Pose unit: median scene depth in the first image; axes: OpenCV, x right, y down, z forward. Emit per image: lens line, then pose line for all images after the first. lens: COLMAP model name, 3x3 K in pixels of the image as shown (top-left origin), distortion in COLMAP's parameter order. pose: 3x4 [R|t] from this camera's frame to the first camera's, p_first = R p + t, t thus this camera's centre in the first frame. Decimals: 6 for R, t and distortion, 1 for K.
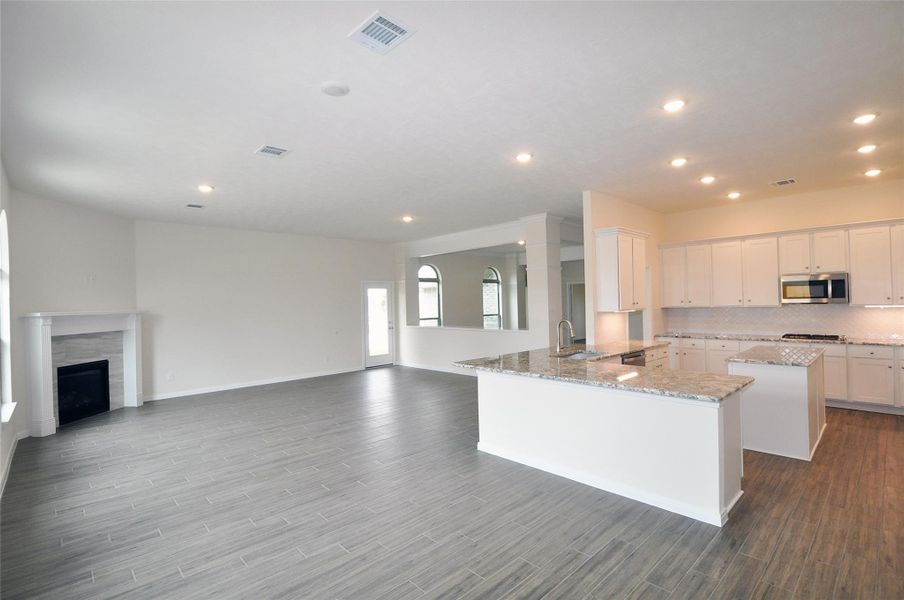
lens RADIAL K [[415.8, 0, 452.0], [0, 415.8, 300.0], [0, 0, 1]] dist [0.000417, -0.015954]
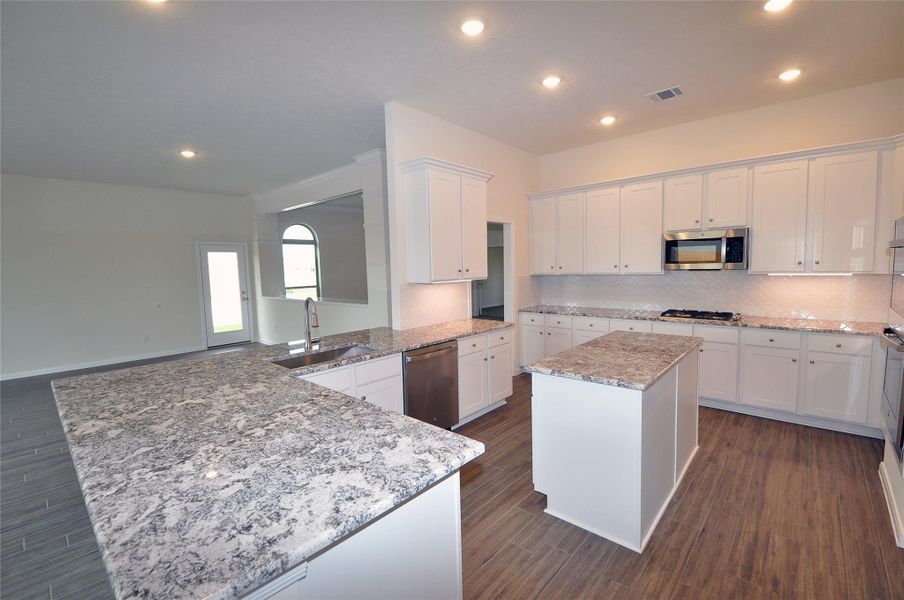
lens RADIAL K [[381.6, 0, 452.0], [0, 381.6, 300.0], [0, 0, 1]] dist [0.011553, -0.027624]
pose [[0.997176, -0.009267, 0.074520, 0.357088], [0.002348, 0.995719, 0.092402, -0.002304], [-0.075057, -0.091966, 0.992929, 0.329493]]
